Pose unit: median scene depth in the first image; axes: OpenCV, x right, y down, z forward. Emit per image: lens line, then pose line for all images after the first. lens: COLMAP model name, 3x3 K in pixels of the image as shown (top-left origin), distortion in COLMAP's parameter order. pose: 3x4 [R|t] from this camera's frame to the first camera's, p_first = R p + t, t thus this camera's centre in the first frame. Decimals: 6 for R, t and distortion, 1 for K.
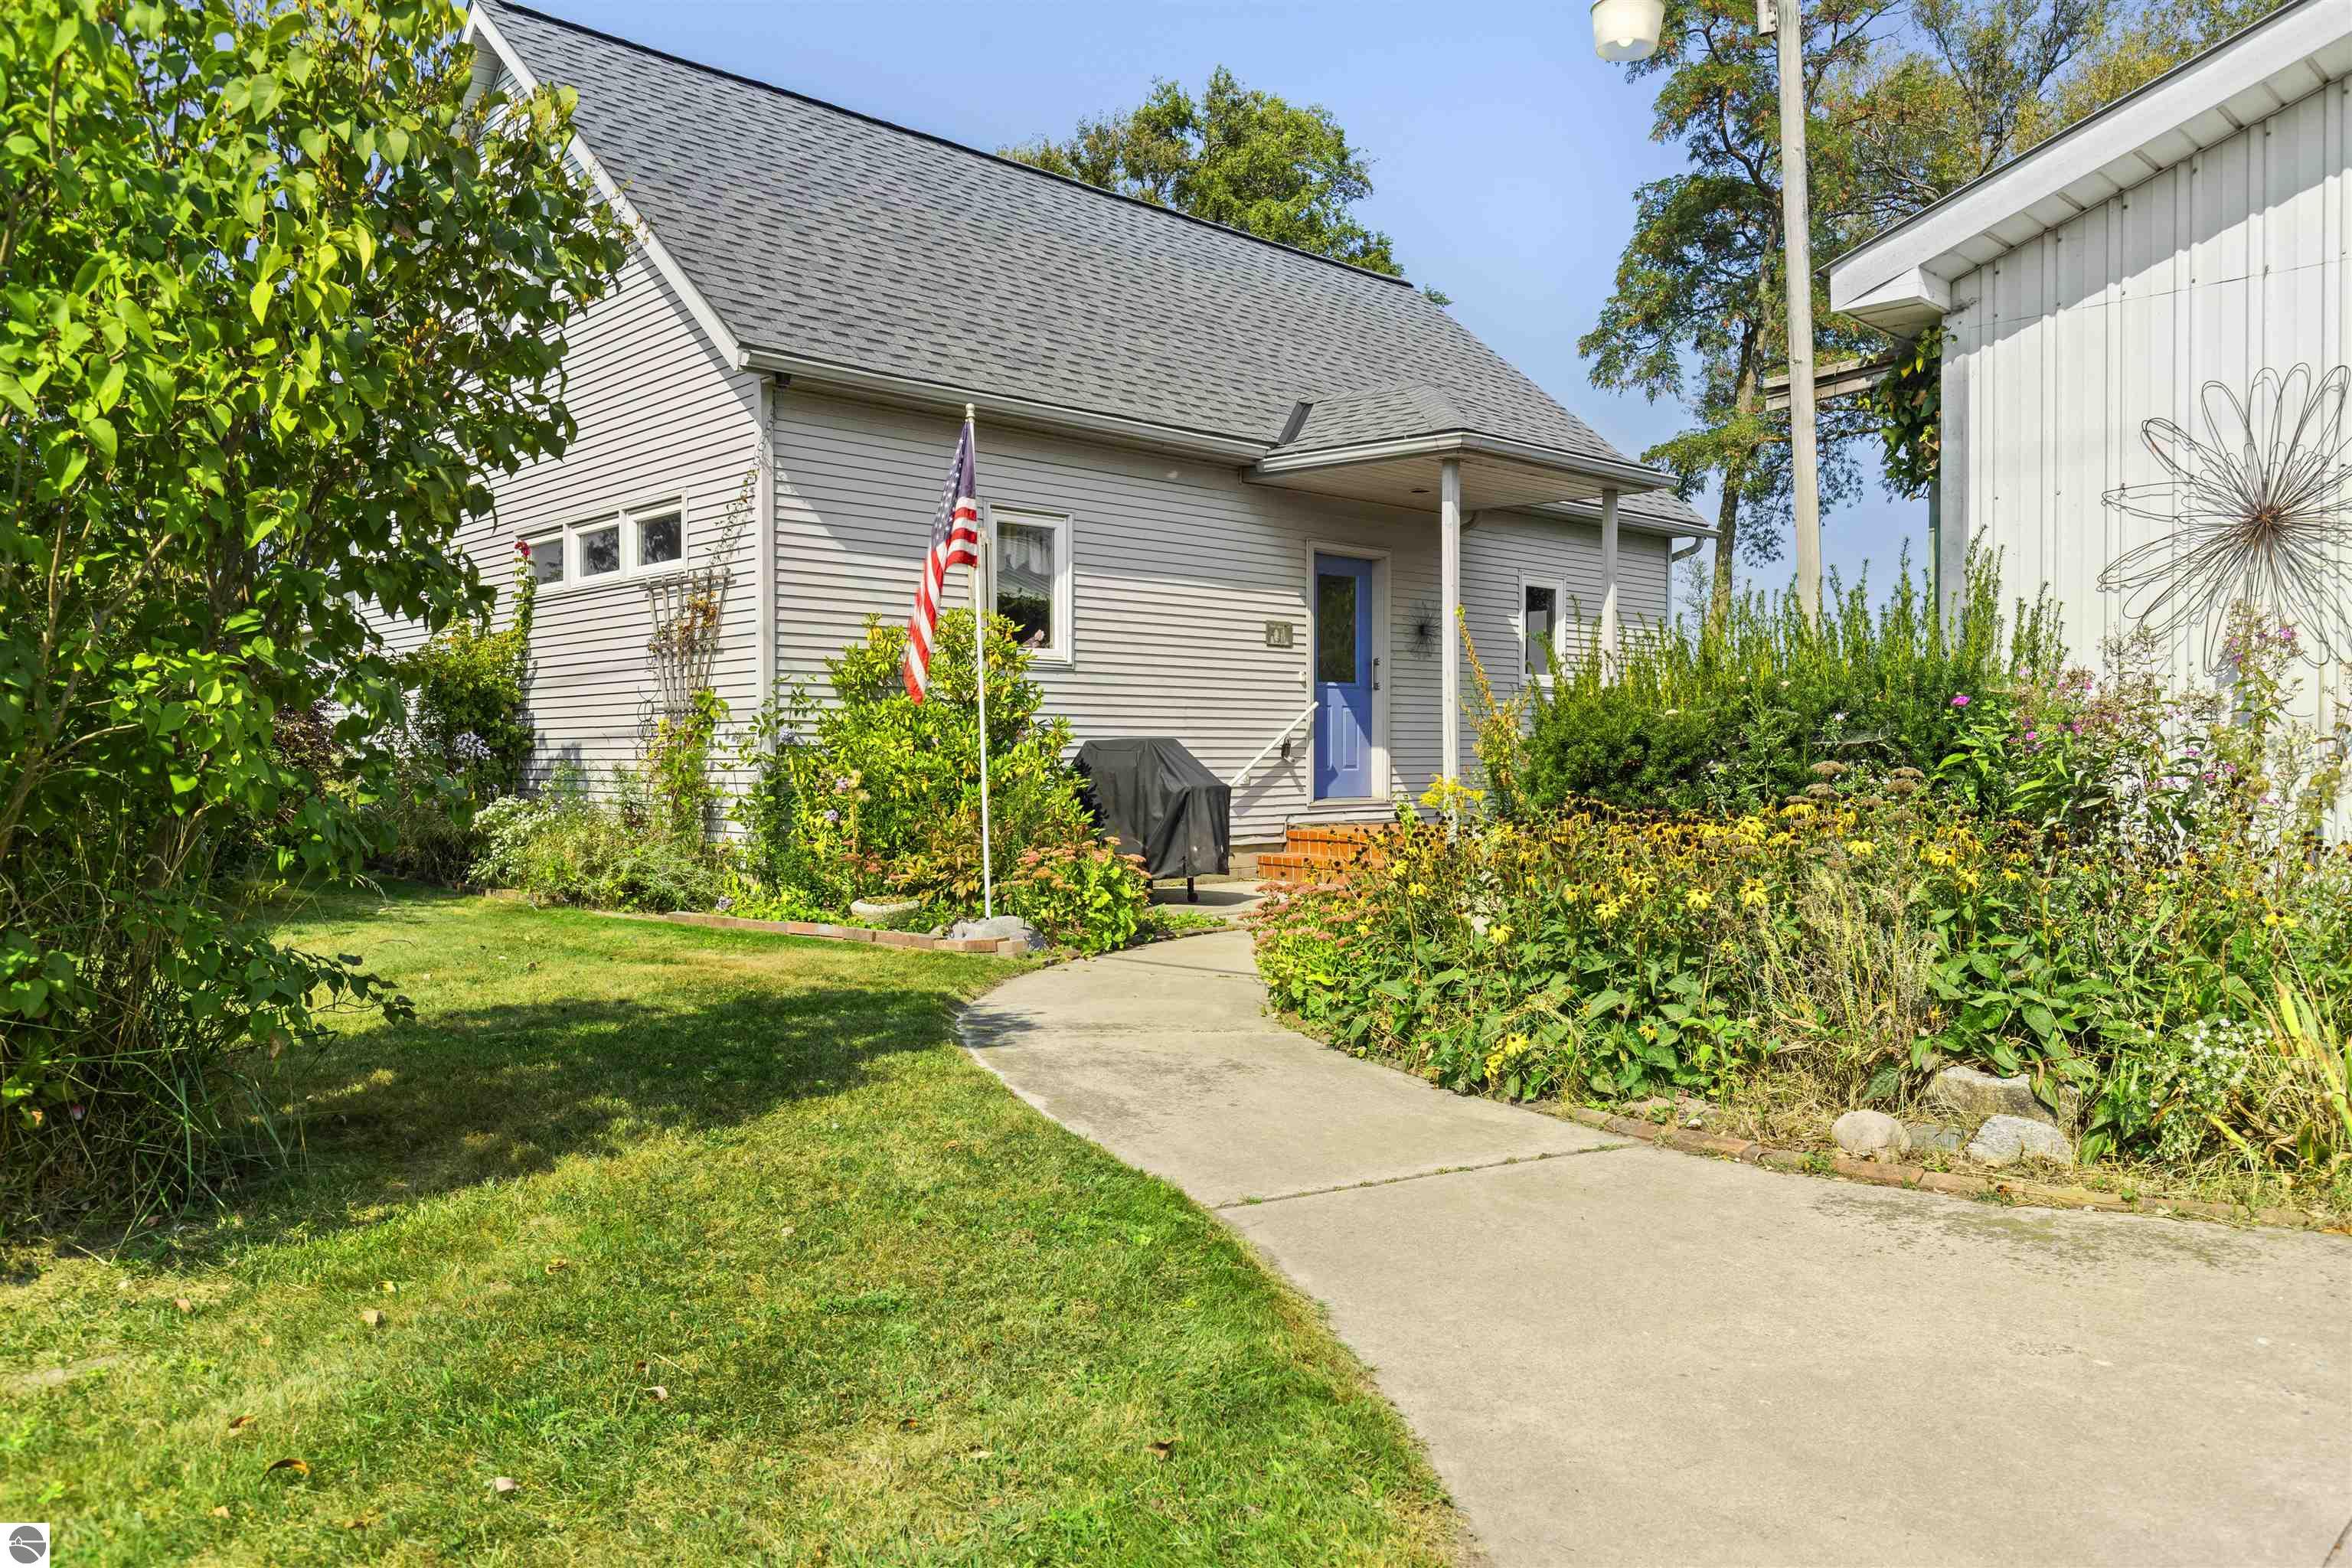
lens RADIAL K [[1619.3, 0, 1184.0], [0, 1619.3, 778.7], [0, 0, 1]] dist [-0.000772, 0.005366]
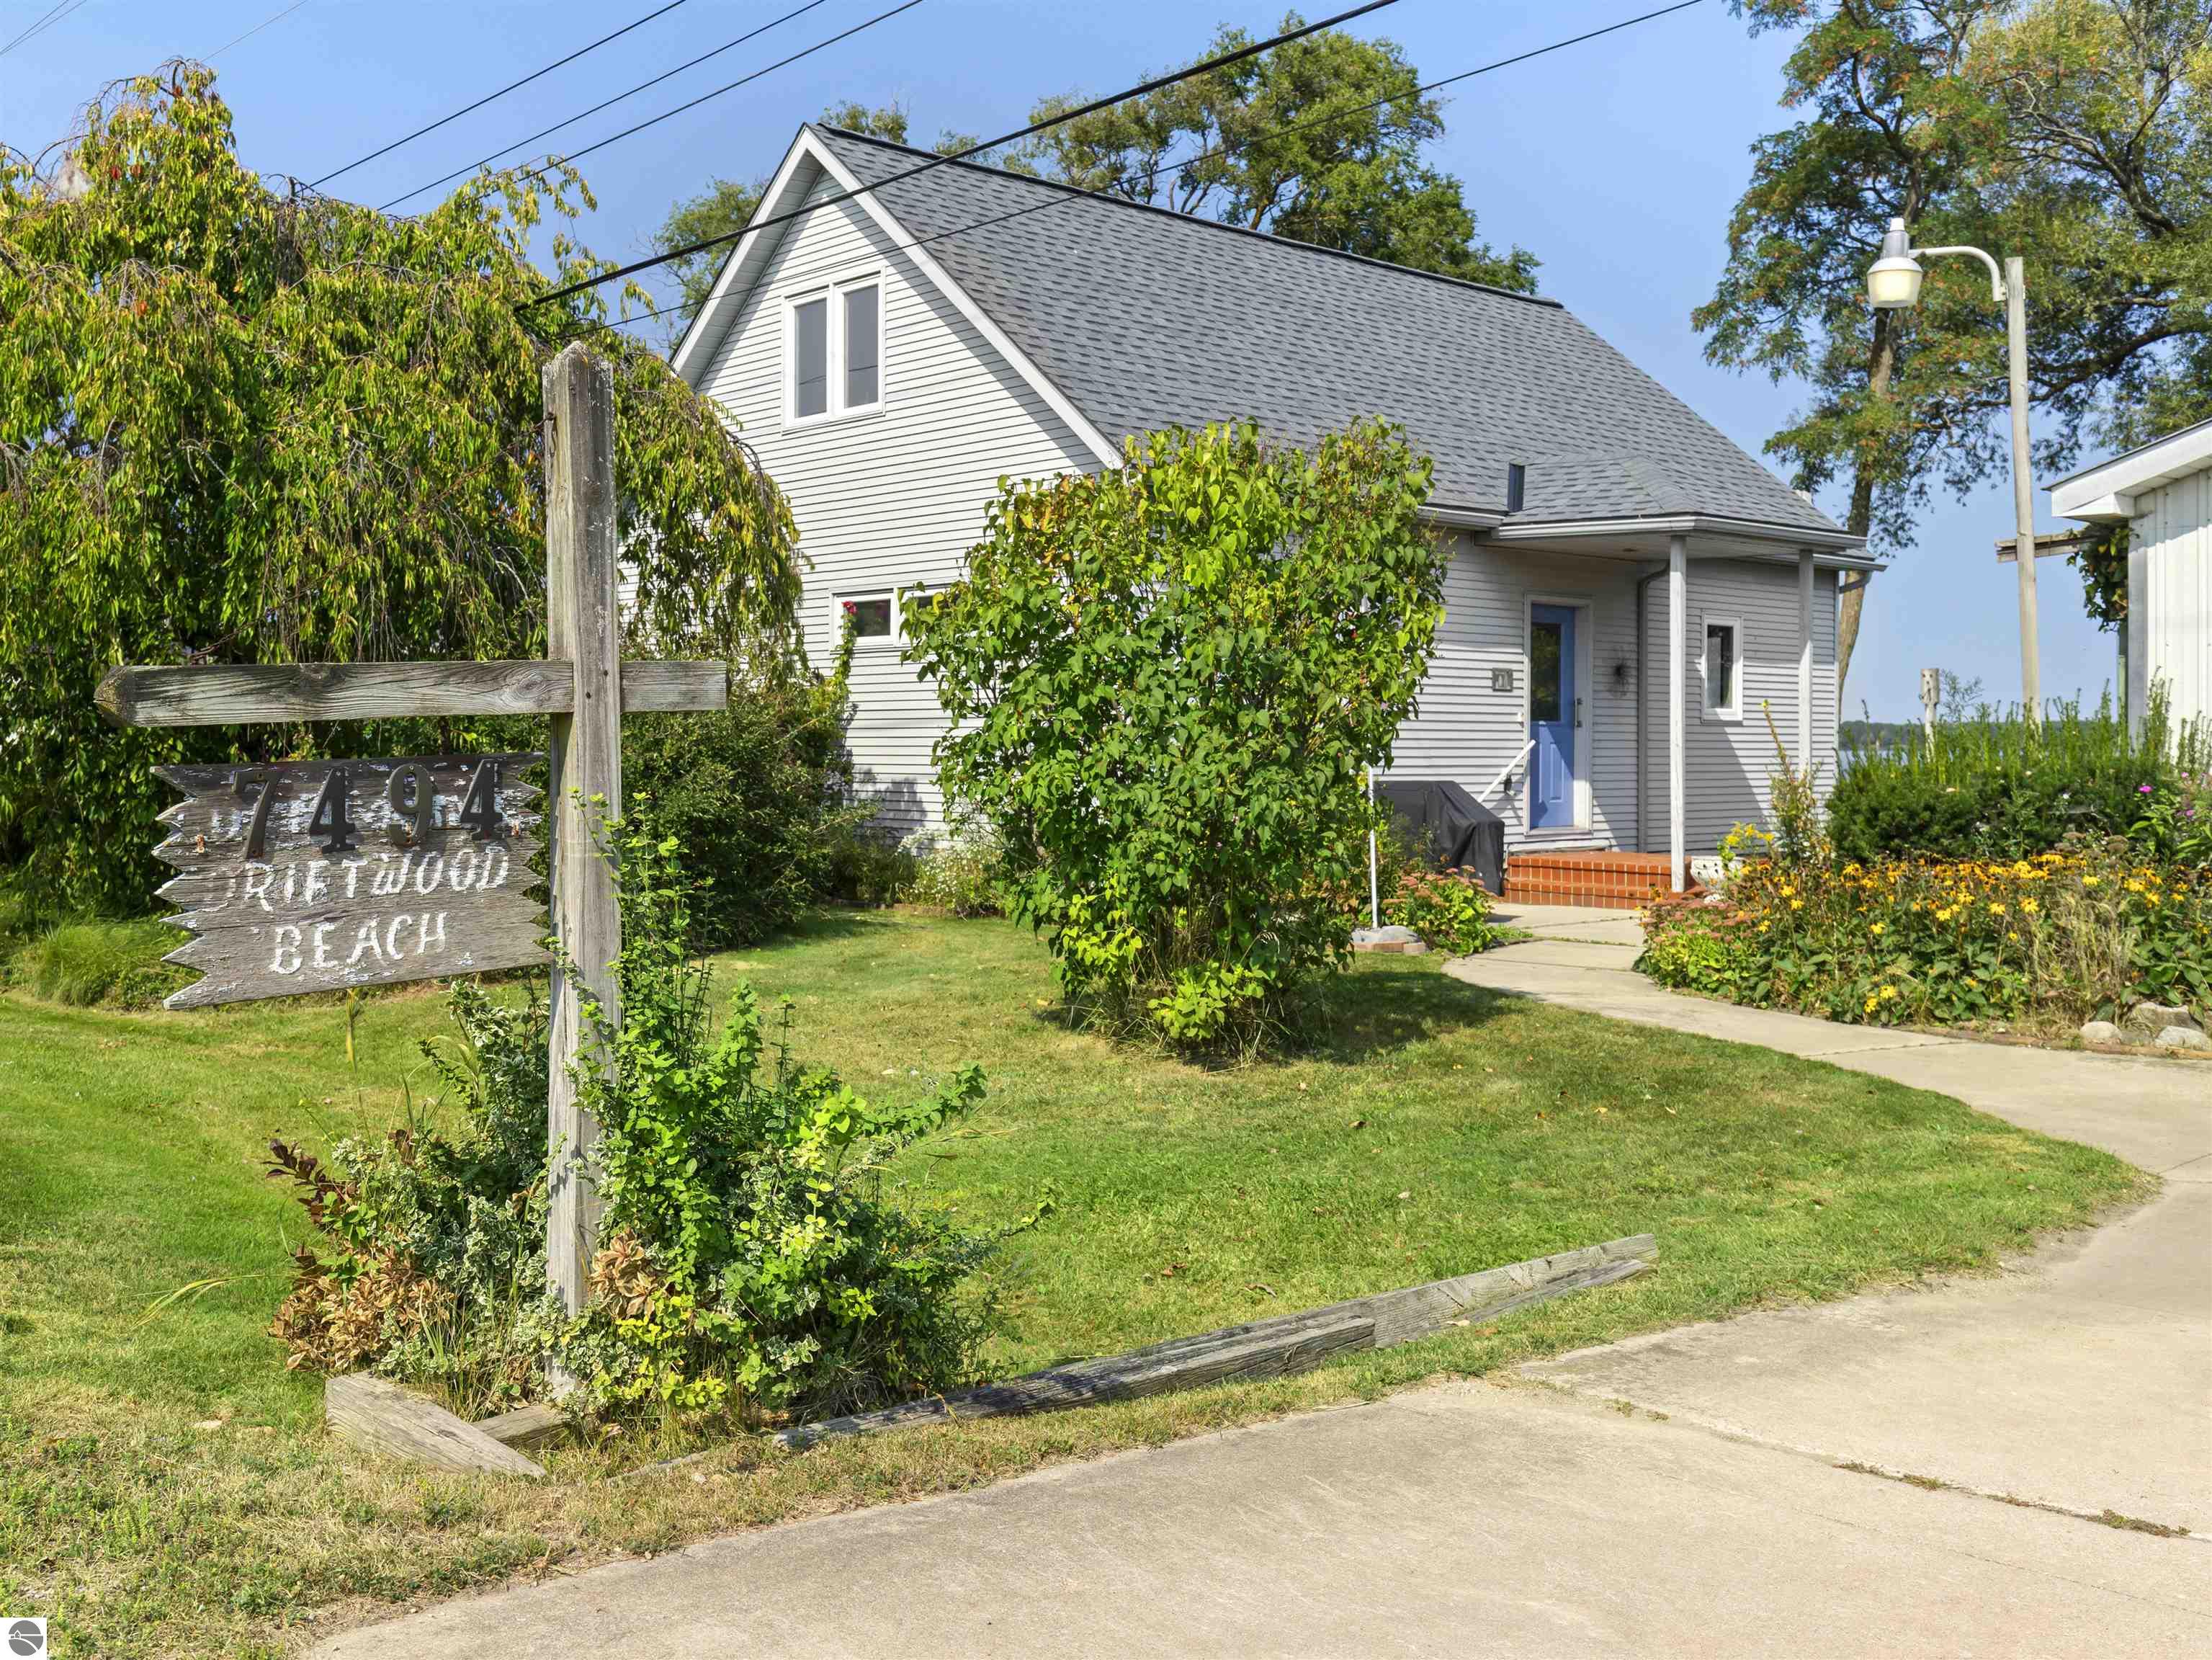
lens RADIAL K [[2043.3, 0, 1040.5], [0, 2043.3, 746.0], [0, 0, 1]] dist [0.005615, 0.000000]
pose [[0.999318, 0.004644, -0.036636, -0.331614], [-0.005246, 0.999852, -0.016369, -0.031668], [0.036555, 0.016550, 0.999195, -0.654735]]
